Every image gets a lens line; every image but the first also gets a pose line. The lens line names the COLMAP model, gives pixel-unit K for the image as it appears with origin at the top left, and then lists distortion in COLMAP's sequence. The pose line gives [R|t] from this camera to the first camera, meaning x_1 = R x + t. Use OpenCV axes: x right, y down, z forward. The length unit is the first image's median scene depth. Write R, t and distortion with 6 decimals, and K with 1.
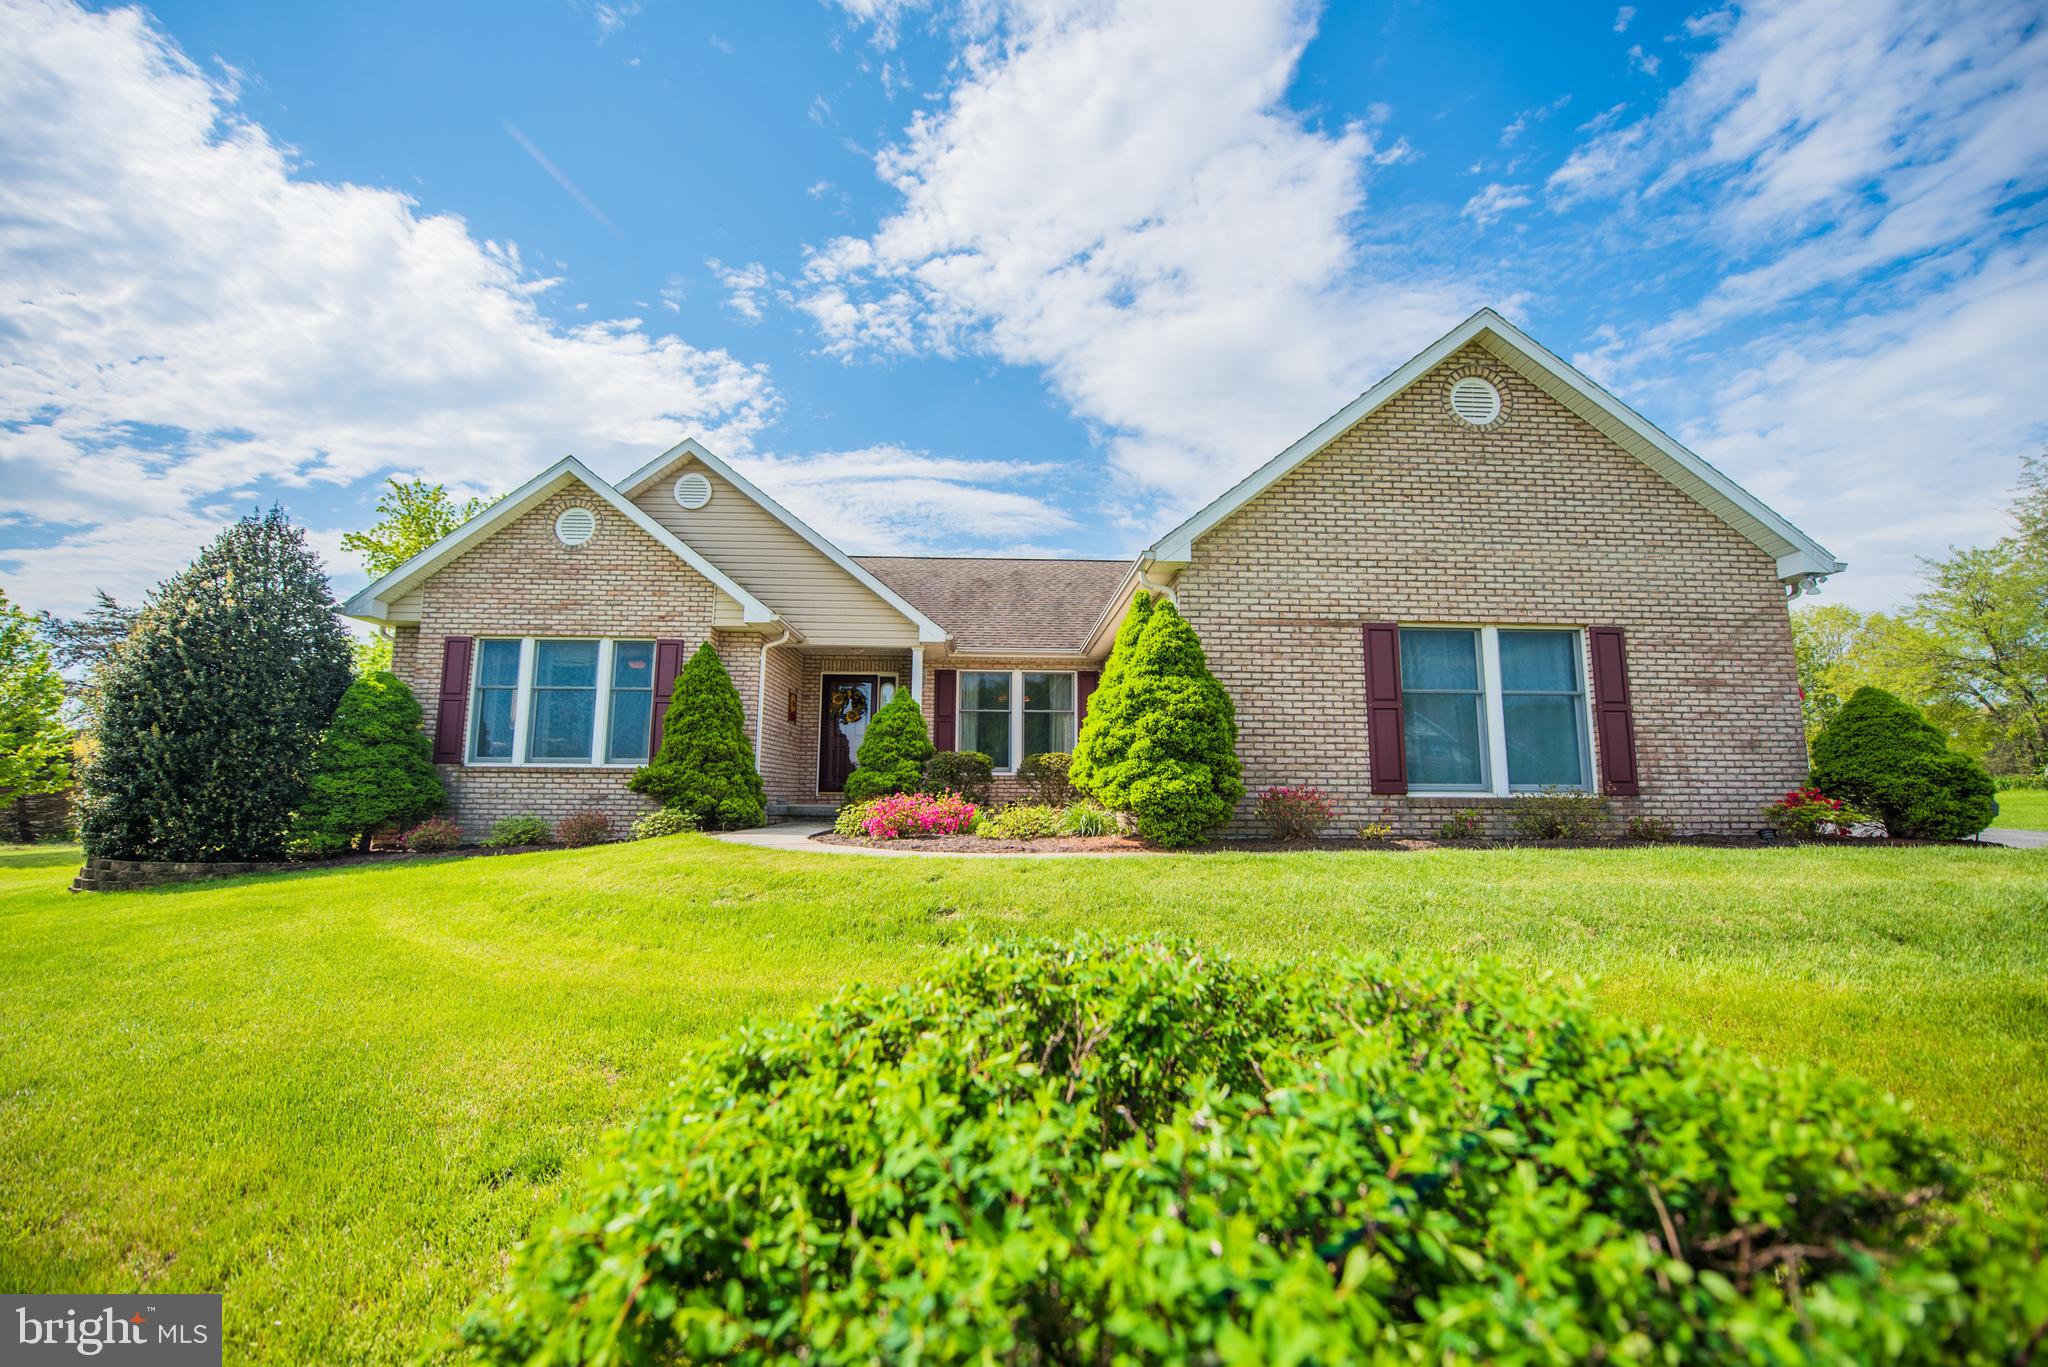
lens RADIAL K [[814.3, 0, 1019.4], [0, 814.3, 684.9], [0, 0, 1]] dist [-0.011365, -0.005121]
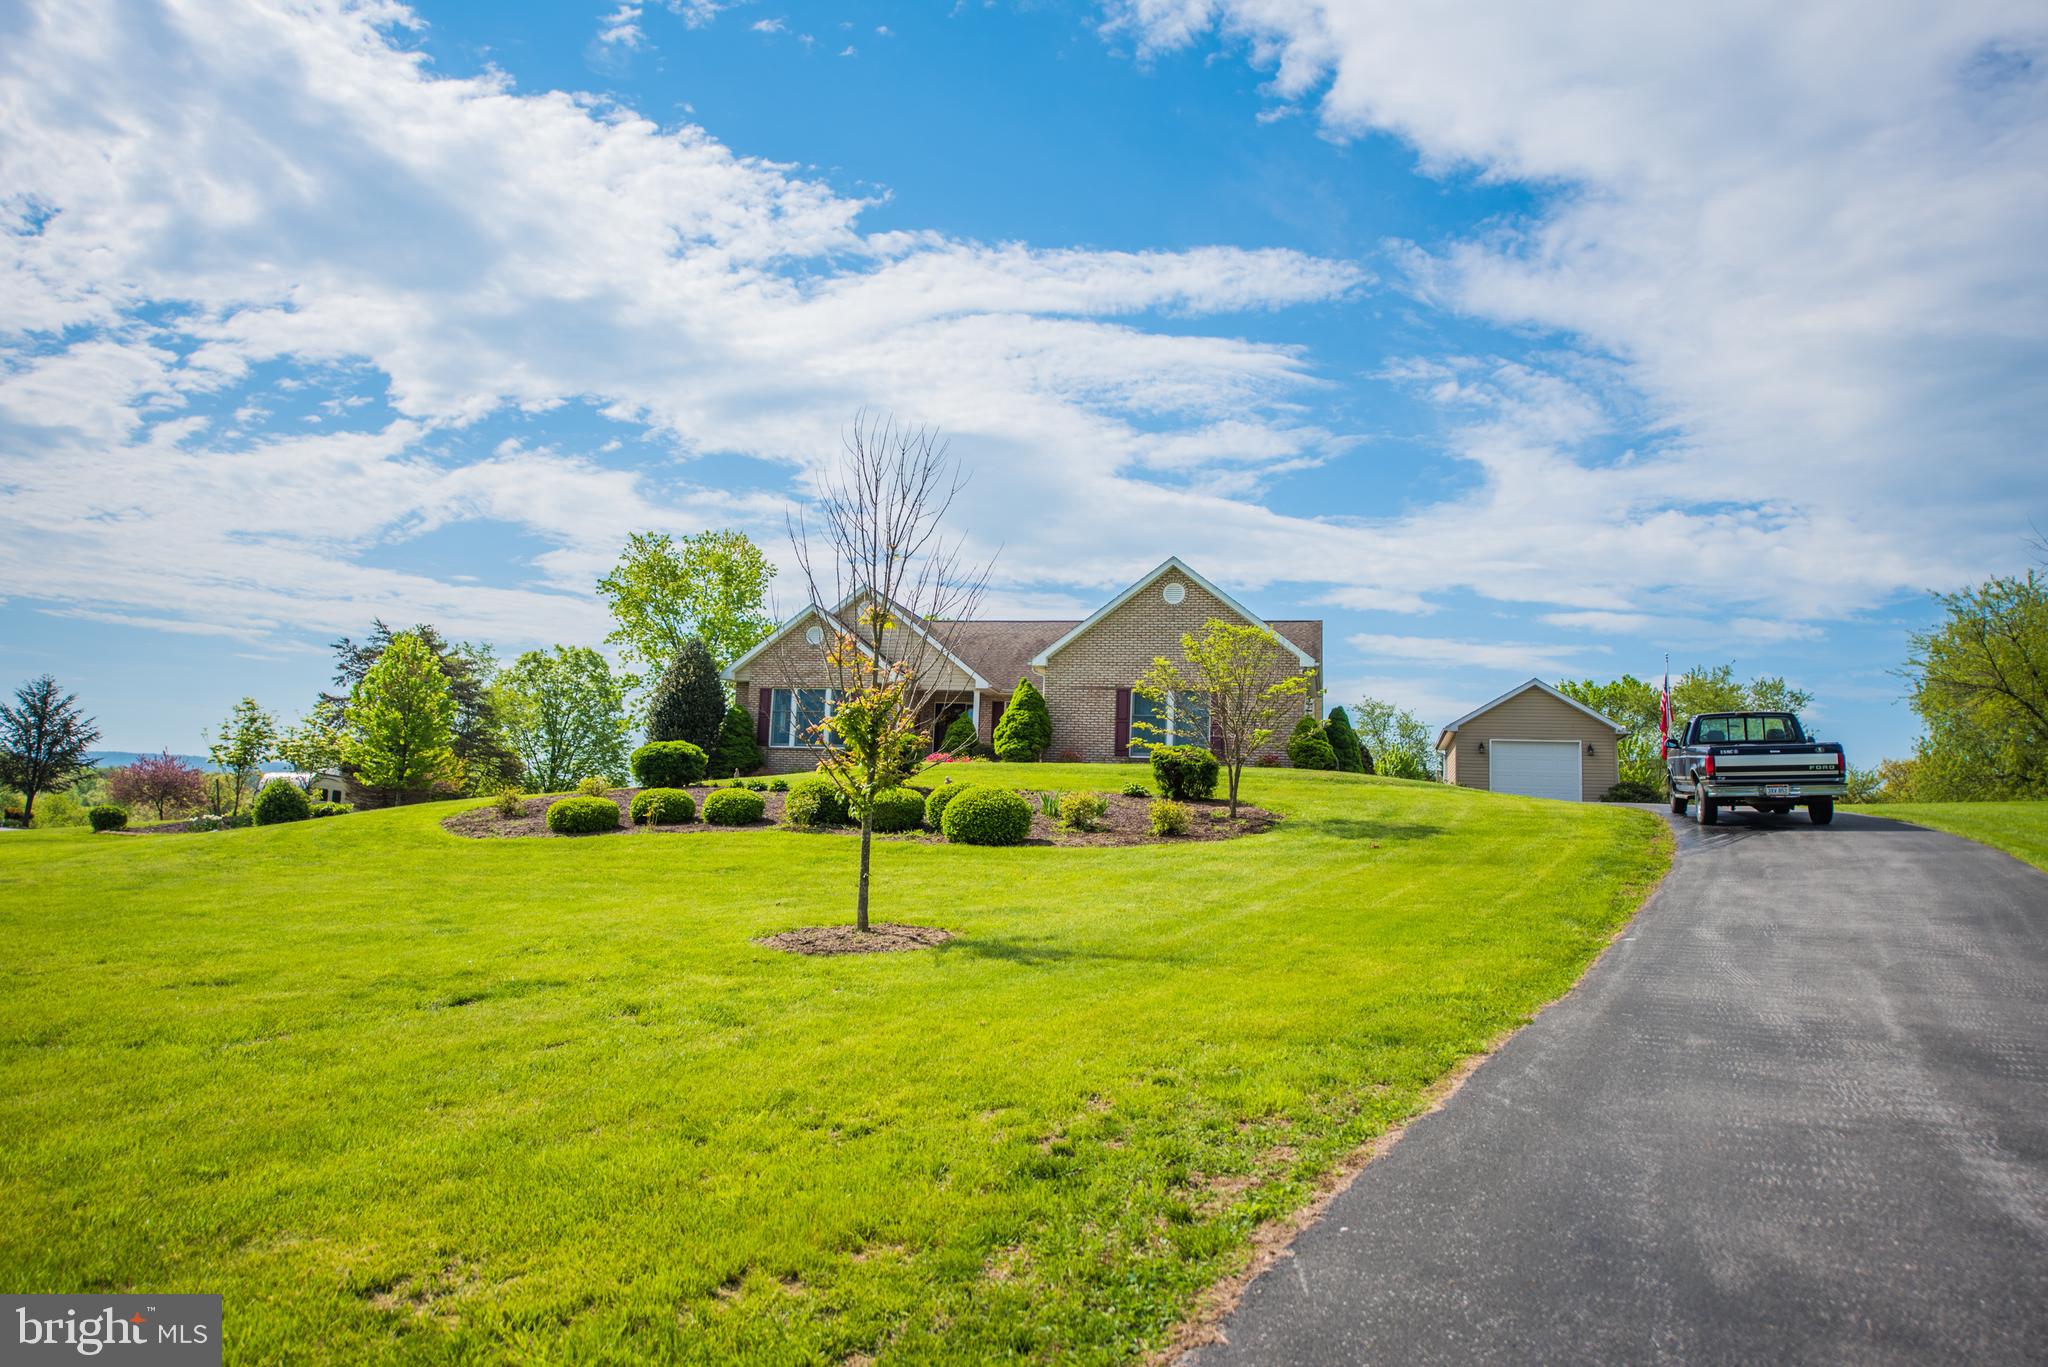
lens RADIAL K [[1407.7, 0, 1024.6], [0, 1407.7, 684.5], [0, 0, 1]] dist [-0.003225, -0.000127]
pose [[0.963743, -0.002089, -0.266826, 0.993475], [0.001121, 0.999992, -0.003780, -0.054052], [0.266831, 0.003344, 0.963737, -2.476502]]
